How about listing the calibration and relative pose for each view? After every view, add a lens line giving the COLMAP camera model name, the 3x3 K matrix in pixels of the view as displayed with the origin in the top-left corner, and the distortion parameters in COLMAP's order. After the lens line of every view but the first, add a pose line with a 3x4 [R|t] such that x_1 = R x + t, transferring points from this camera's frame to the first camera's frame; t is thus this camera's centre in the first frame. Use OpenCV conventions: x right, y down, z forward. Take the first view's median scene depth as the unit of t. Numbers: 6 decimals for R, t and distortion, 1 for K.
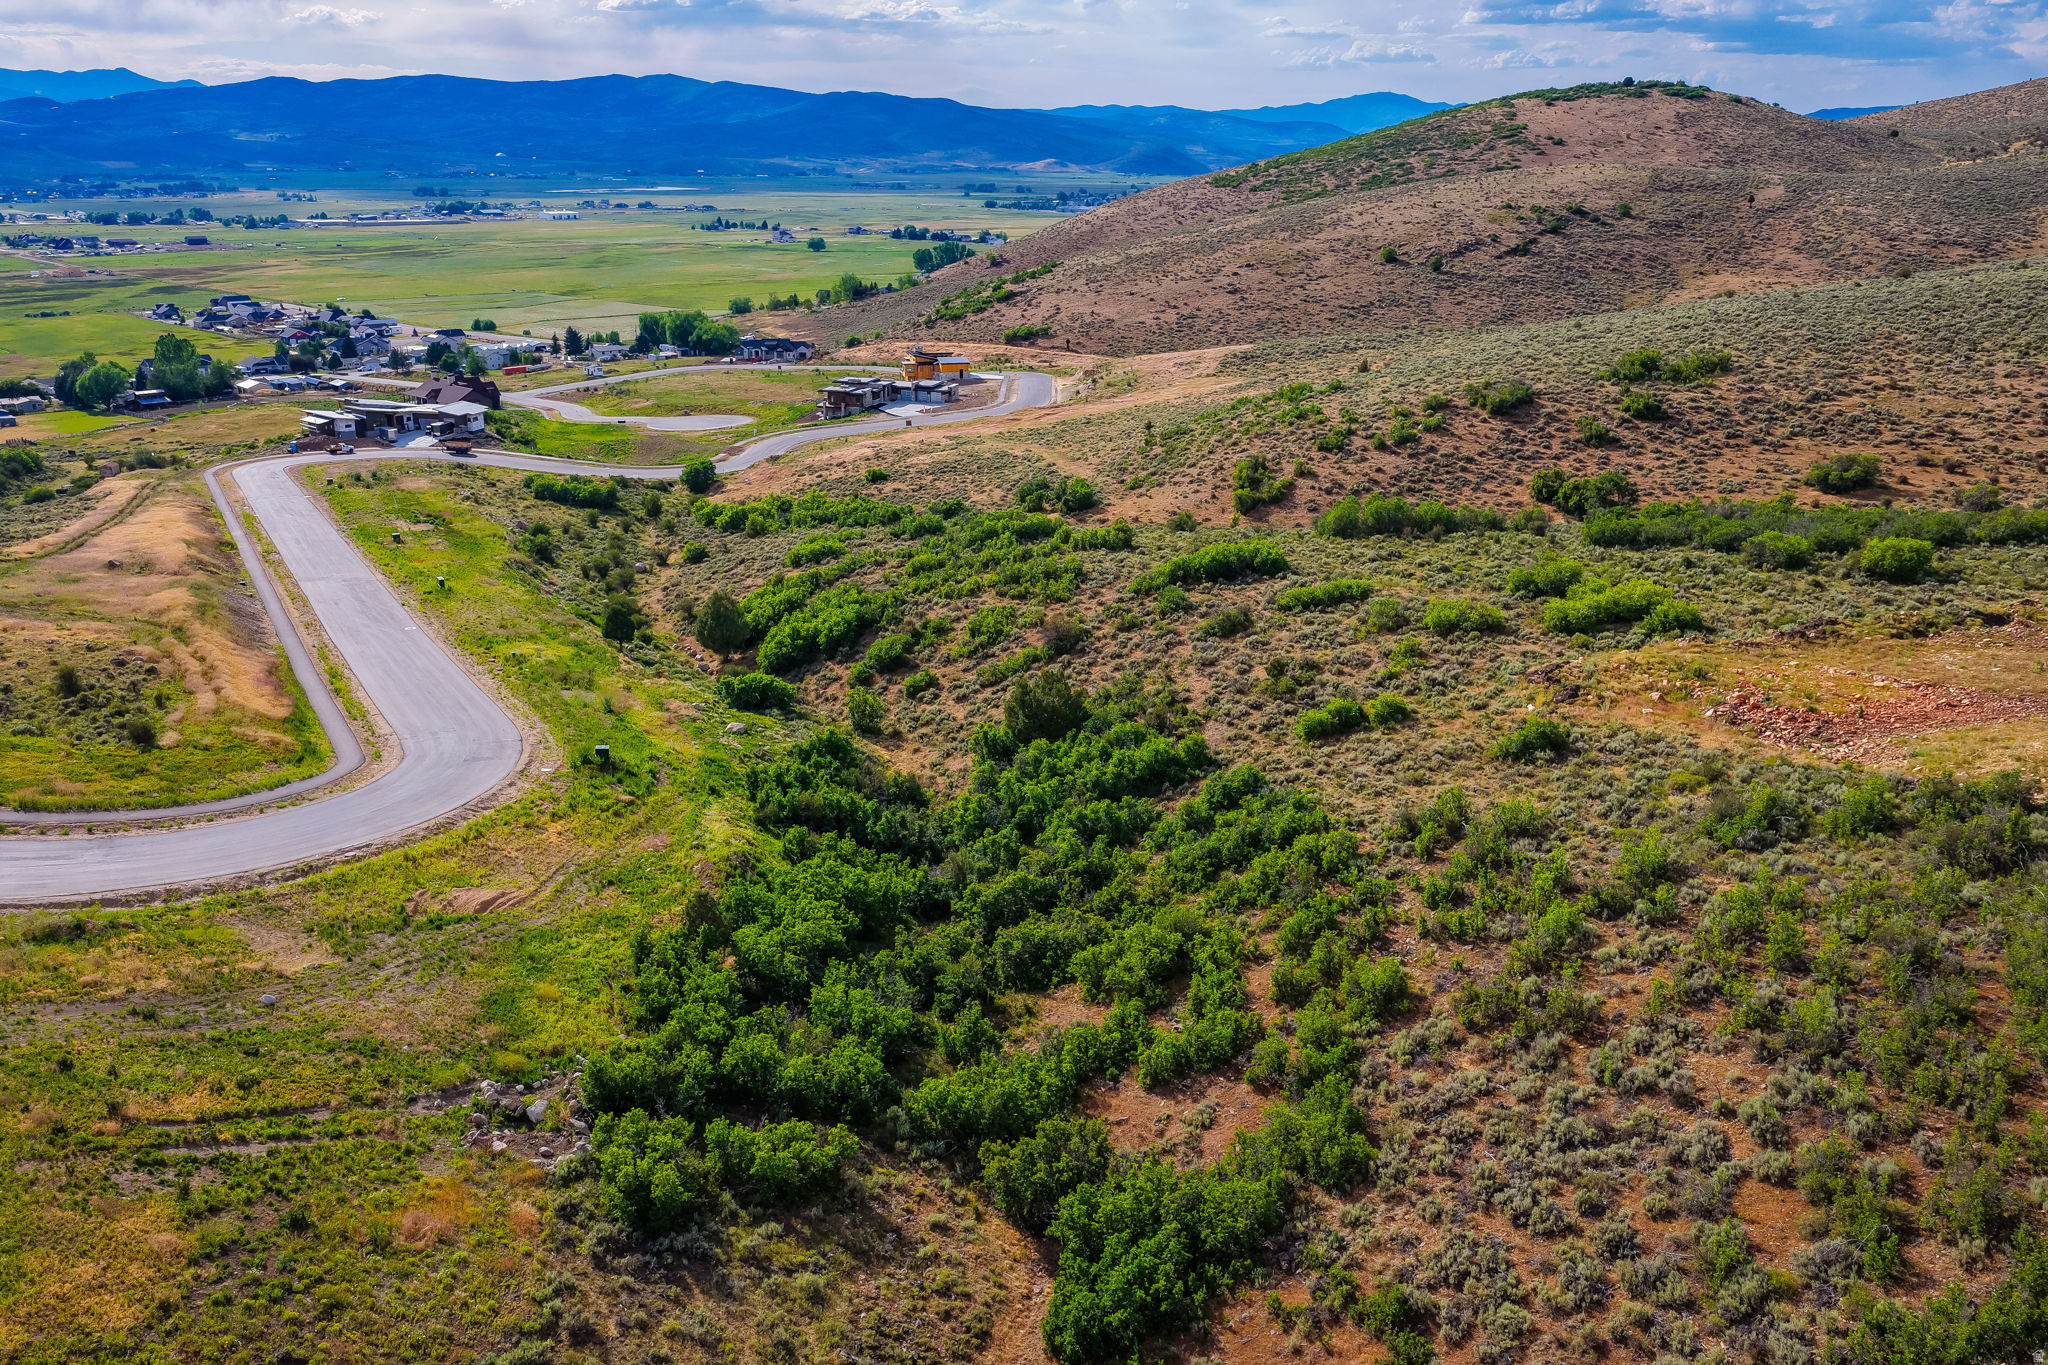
lens RADIAL K [[1706.5, 0, 1027.5], [0, 1706.5, 673.2], [0, 0, 1]] dist [-0.013038, 0.041547]
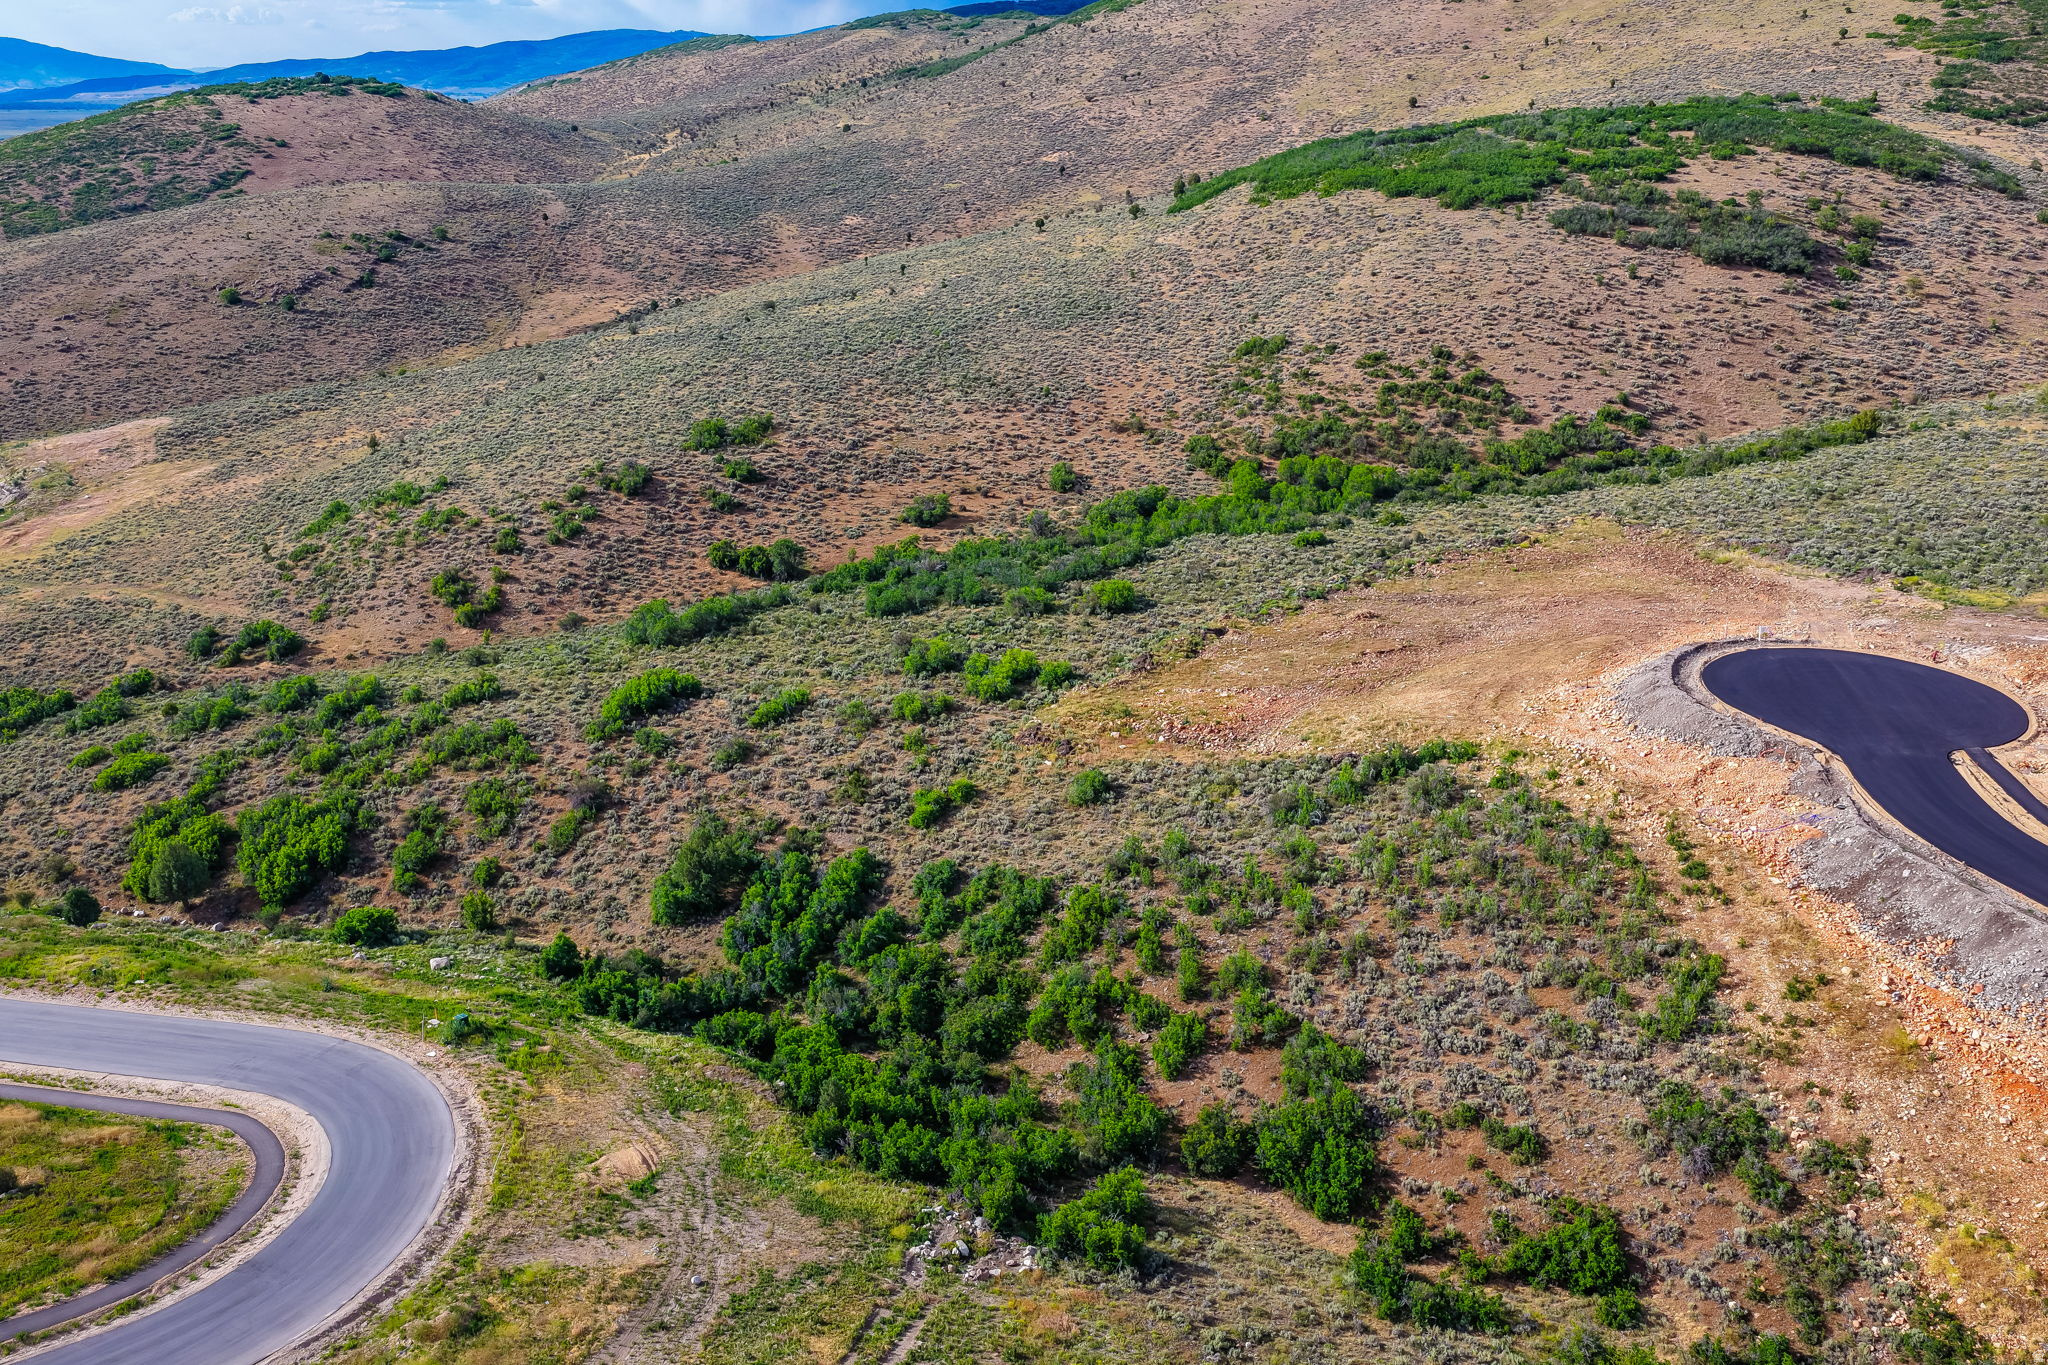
lens RADIAL K [[1706.5, 0, 1023.6], [0, 1706.5, 682.5], [0, 0, 1]] dist [-0.013038, 0.041547]
pose [[0.720998, -0.229913, 0.653684, -0.477119], [0.205481, 0.971860, 0.115181, -0.159031], [-0.661770, 0.051274, 0.747951, -0.056802]]
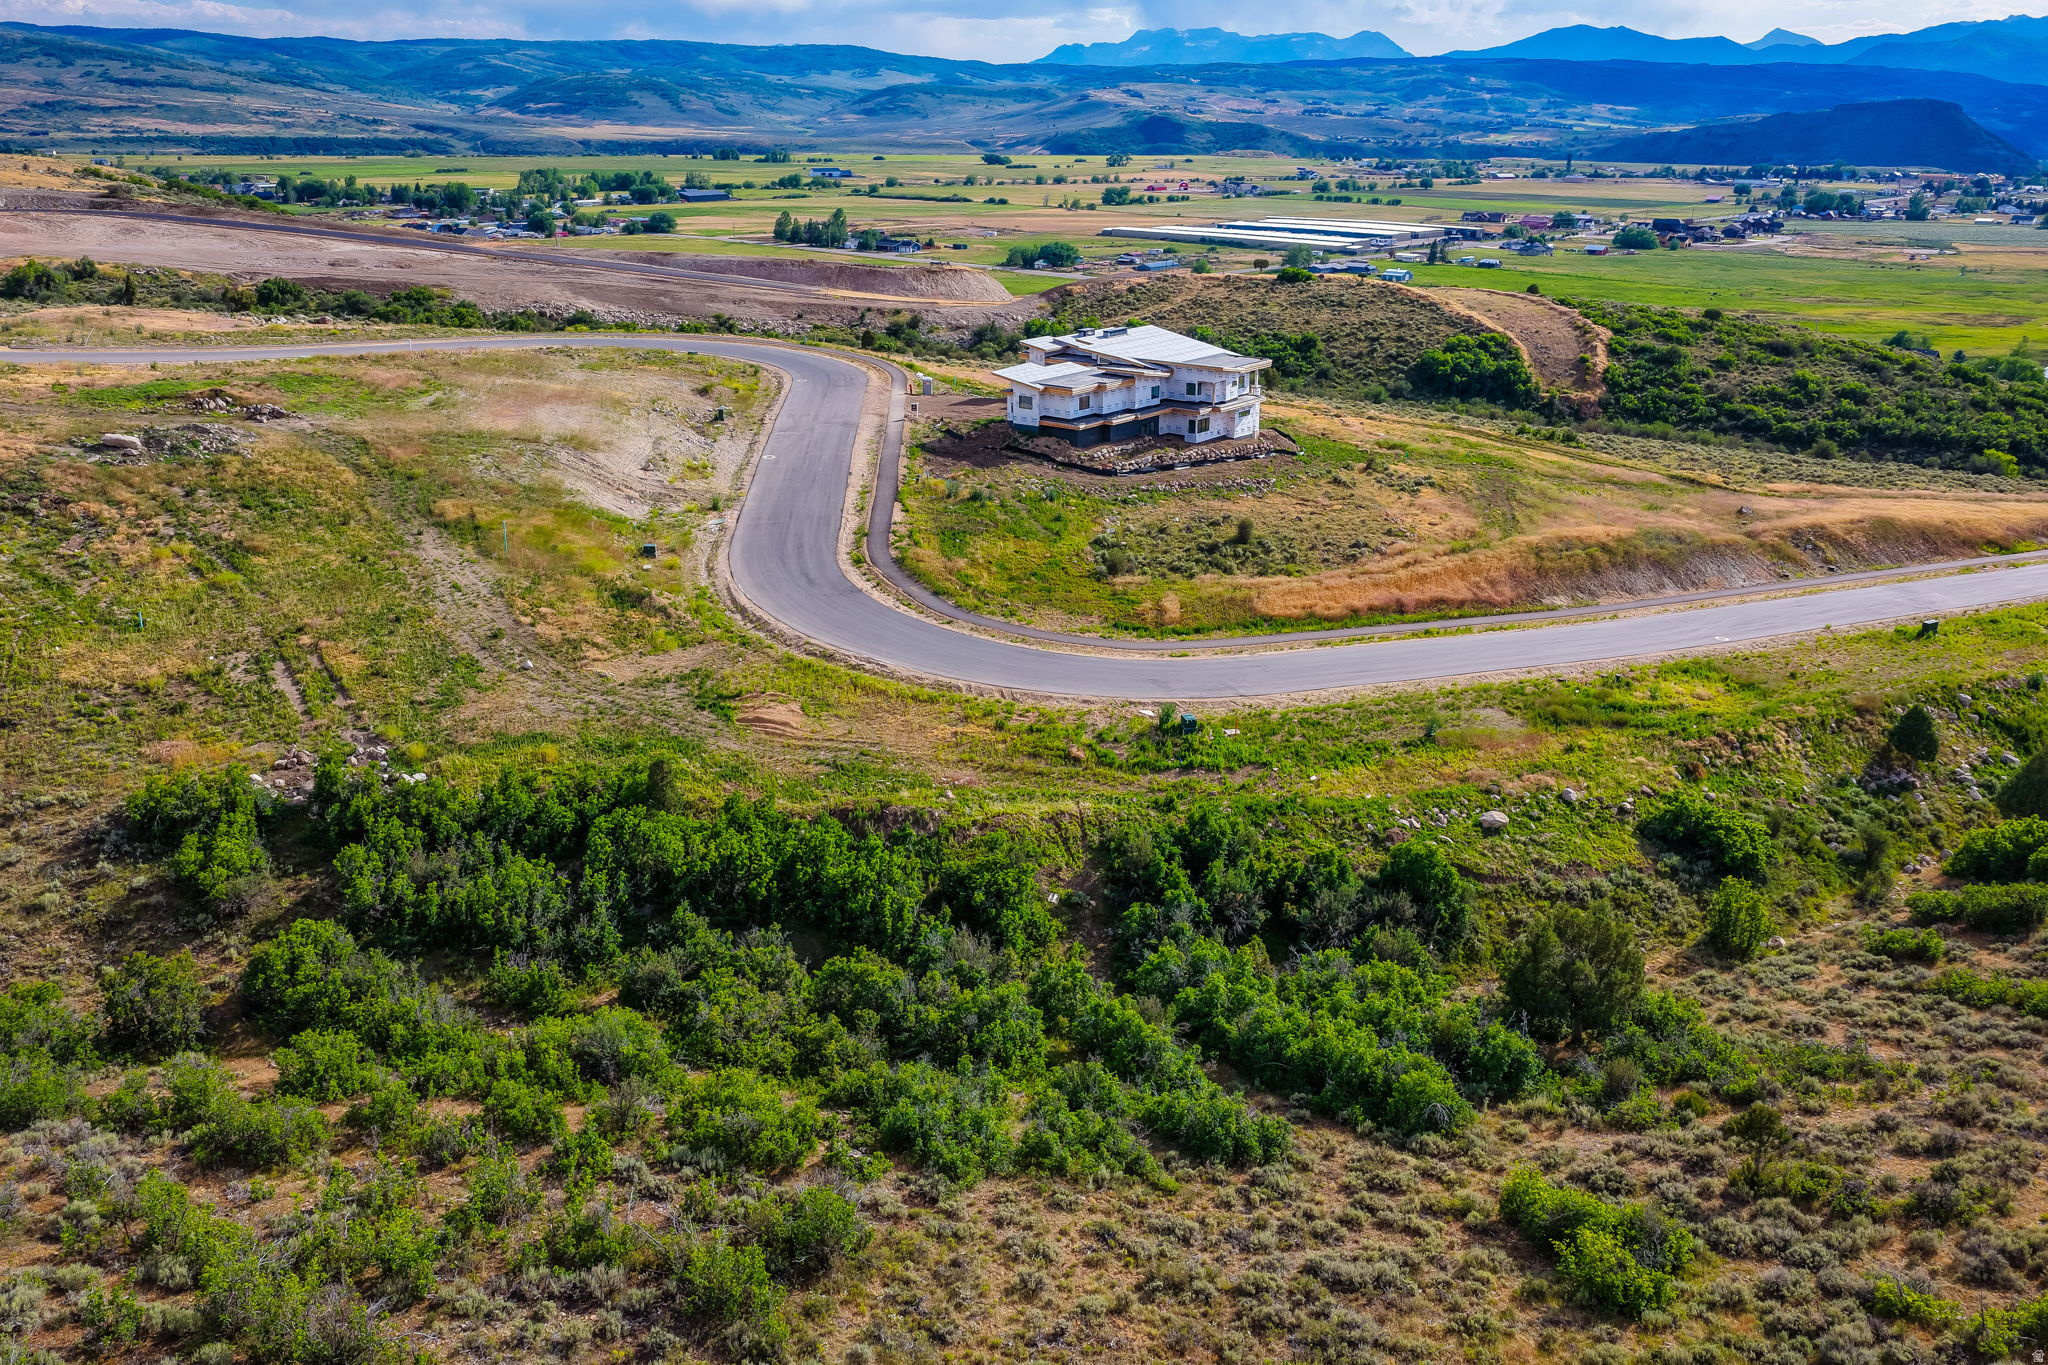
lens RADIAL K [[1706.5, 0, 1027.2], [0, 1706.5, 680.8], [0, 0, 1]] dist [-0.013038, 0.041547]
pose [[0.072342, 0.305527, -0.949431, 0.416305], [-0.303871, 0.913421, 0.270785, -0.134918], [0.949963, 0.268916, 0.158919, 0.561258]]
